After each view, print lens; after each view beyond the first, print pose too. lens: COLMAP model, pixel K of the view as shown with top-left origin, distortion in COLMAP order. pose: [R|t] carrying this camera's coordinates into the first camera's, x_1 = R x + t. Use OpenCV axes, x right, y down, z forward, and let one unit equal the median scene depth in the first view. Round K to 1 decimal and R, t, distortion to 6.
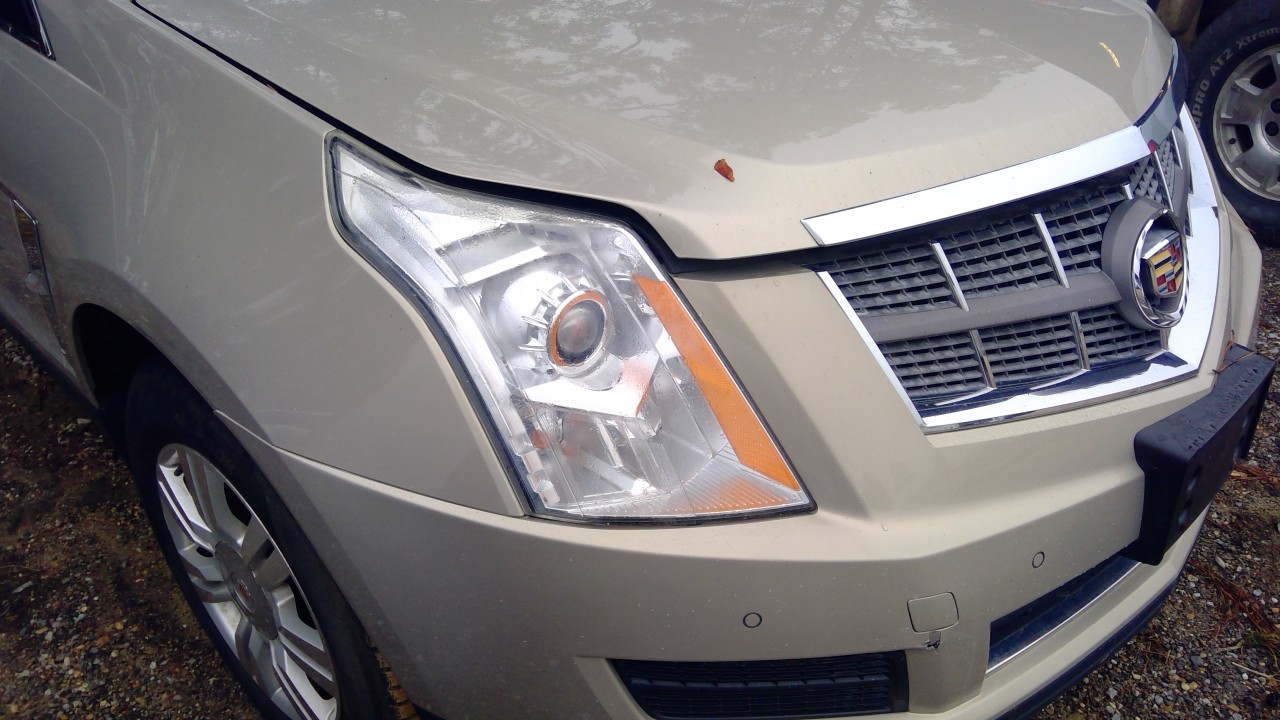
lens RADIAL K [[1011.9, 0, 631.6], [0, 1011.9, 365.1], [0, 0, 1]] dist [0.107057, -0.175547]
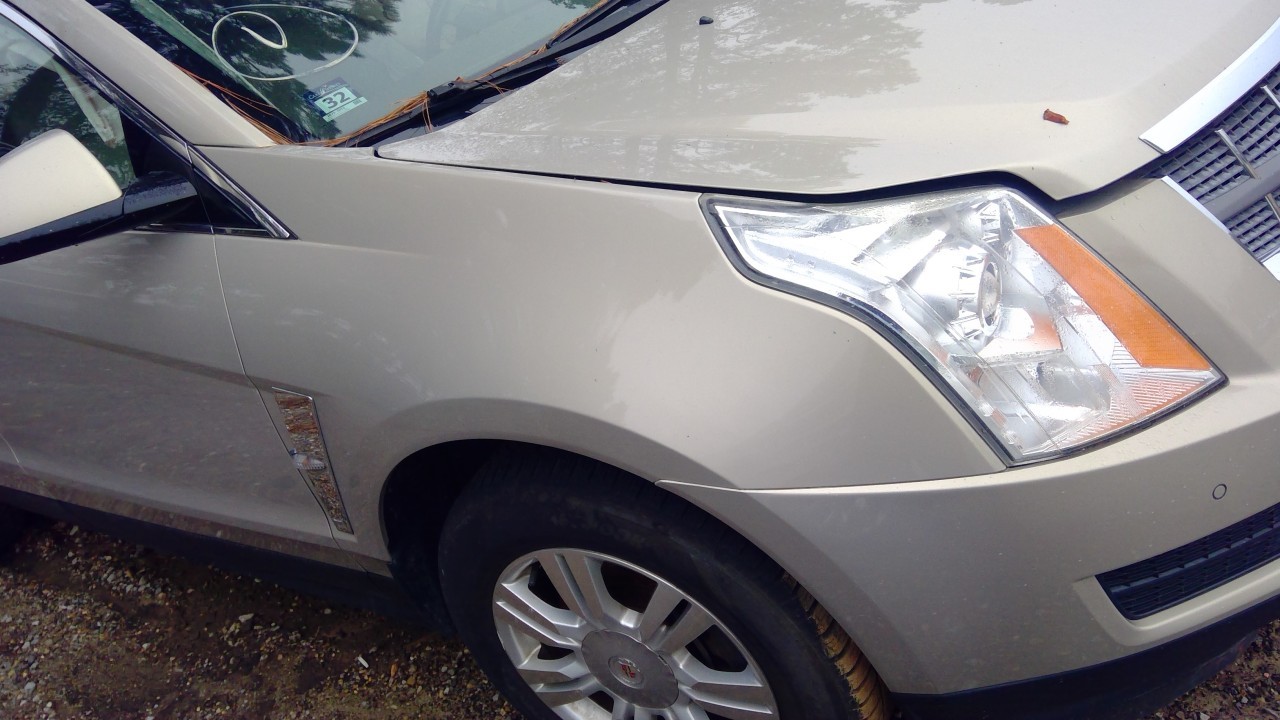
lens RADIAL K [[1011.9, 0, 631.6], [0, 1011.9, 365.1], [0, 0, 1]] dist [0.107057, -0.175547]
pose [[0.941102, -0.317415, 0.116508, -0.489884], [0.323444, 0.945539, -0.036610, -0.038404], [-0.098543, 0.072137, 0.992515, -0.045388]]
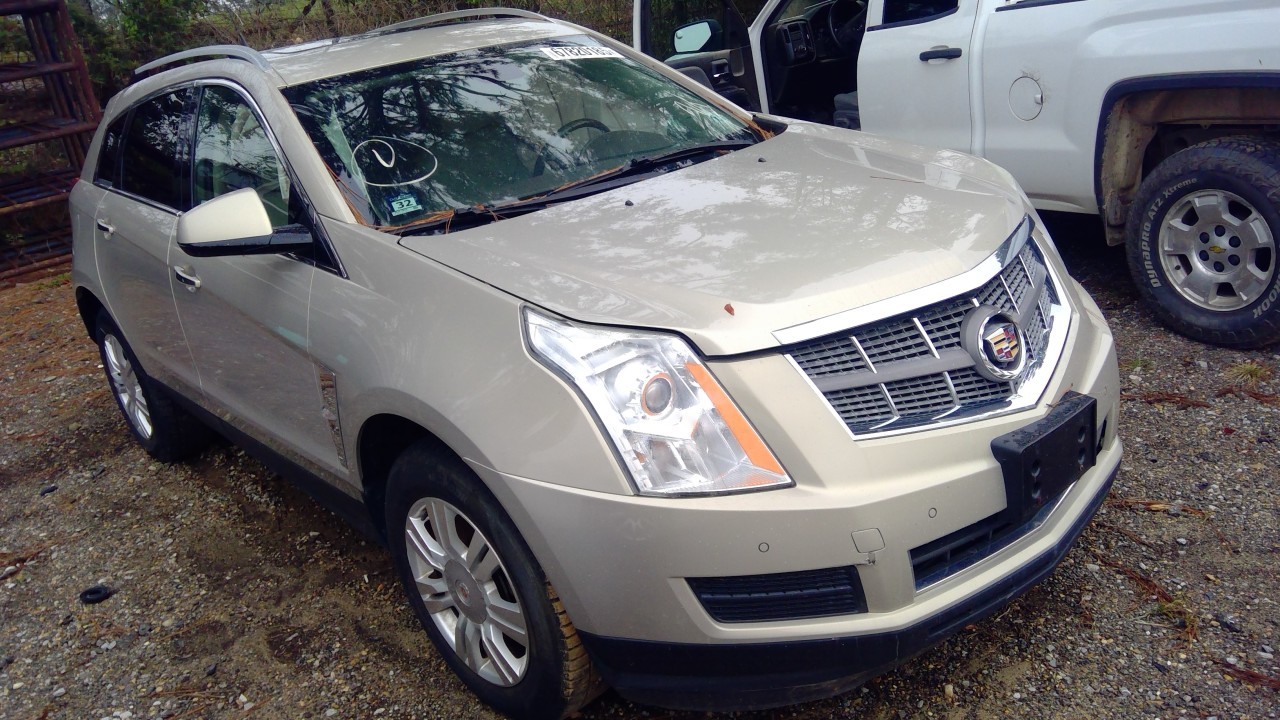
lens RADIAL K [[1011.9, 0, 631.6], [0, 1011.9, 365.1], [0, 0, 1]] dist [0.107057, -0.175547]
pose [[0.993248, -0.073211, -0.089989, 0.062471], [0.056978, 0.983570, -0.171298, 0.197956], [0.101052, 0.165014, 0.981101, -0.729481]]
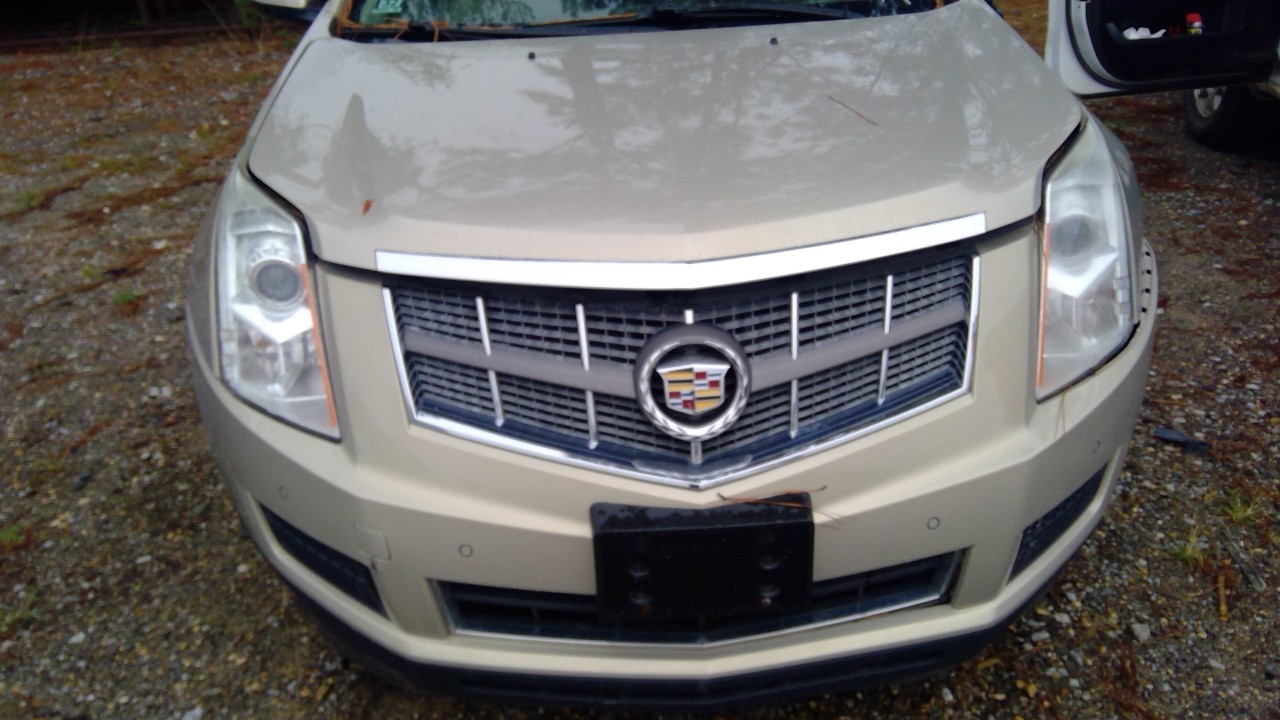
lens RADIAL K [[1011.9, 0, 631.6], [0, 1011.9, 365.1], [0, 0, 1]] dist [0.107057, -0.175547]
pose [[0.746155, 0.314435, -0.586842, 1.161548], [-0.329020, 0.940439, 0.085556, -0.200039], [0.578791, 0.129245, 0.805169, 0.044465]]
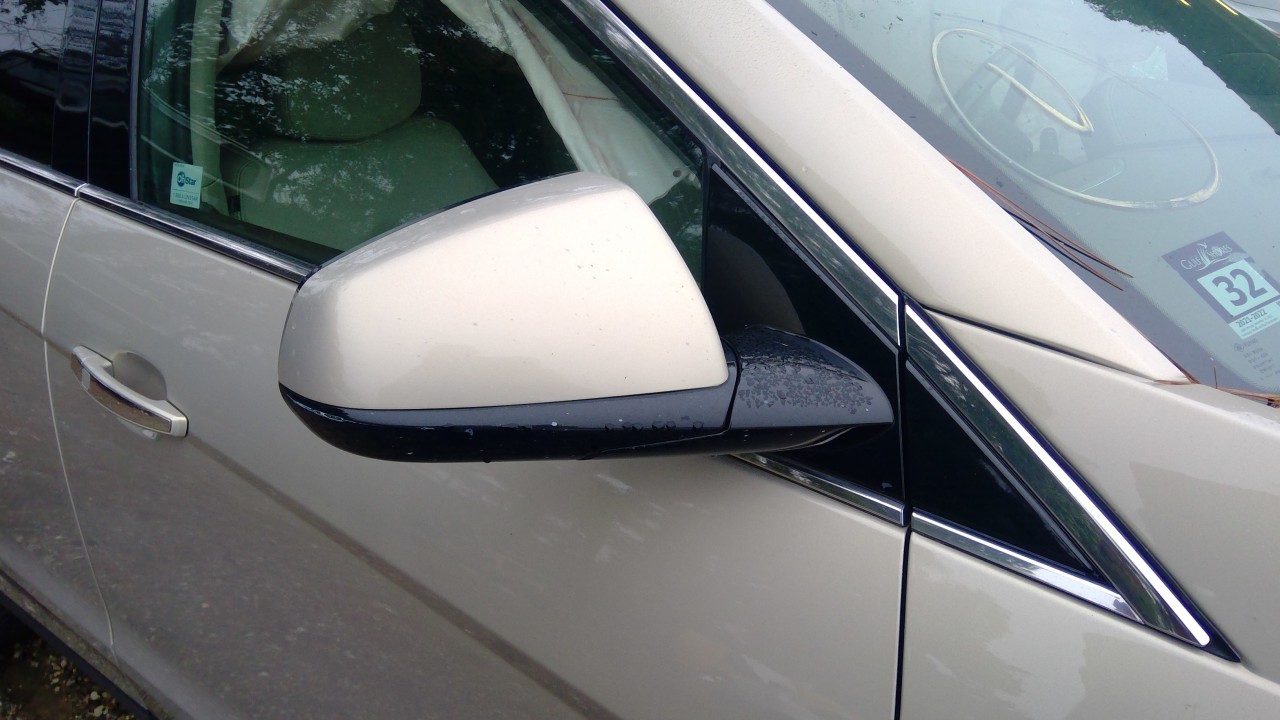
lens RADIAL K [[1011.9, 0, 631.6], [0, 1011.9, 365.1], [0, 0, 1]] dist [0.107057, -0.175547]
pose [[0.989392, -0.023327, 0.143382, -1.006079], [0.040179, 0.992462, -0.115781, -0.450367], [-0.139601, 0.120313, 0.982871, 0.803060]]
